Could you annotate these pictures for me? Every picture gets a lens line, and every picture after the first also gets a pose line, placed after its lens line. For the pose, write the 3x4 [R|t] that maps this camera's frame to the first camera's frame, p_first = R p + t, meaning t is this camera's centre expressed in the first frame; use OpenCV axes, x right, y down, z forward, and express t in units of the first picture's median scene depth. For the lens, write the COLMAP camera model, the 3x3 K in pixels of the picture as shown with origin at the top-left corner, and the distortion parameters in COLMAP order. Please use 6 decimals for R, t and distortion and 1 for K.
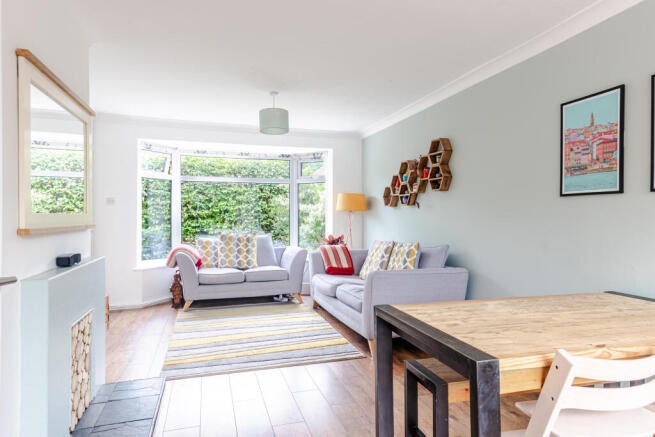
lens RADIAL K [[404.4, 0, 328.3], [0, 404.4, 215.5], [0, 0, 1]] dist [0.033656, -0.000382]
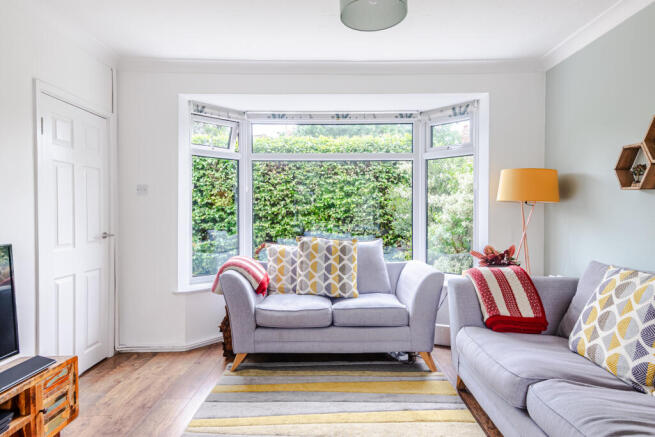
lens RADIAL K [[404.4, 0, 331.3], [0, 404.4, 213.6], [0, 0, 1]] dist [0.033656, -0.000382]
pose [[0.955024, -0.001258, -0.296527, -0.032256], [0.002436, 0.999991, 0.003601, 0.002287], [0.296520, -0.004161, 0.955018, 0.397962]]
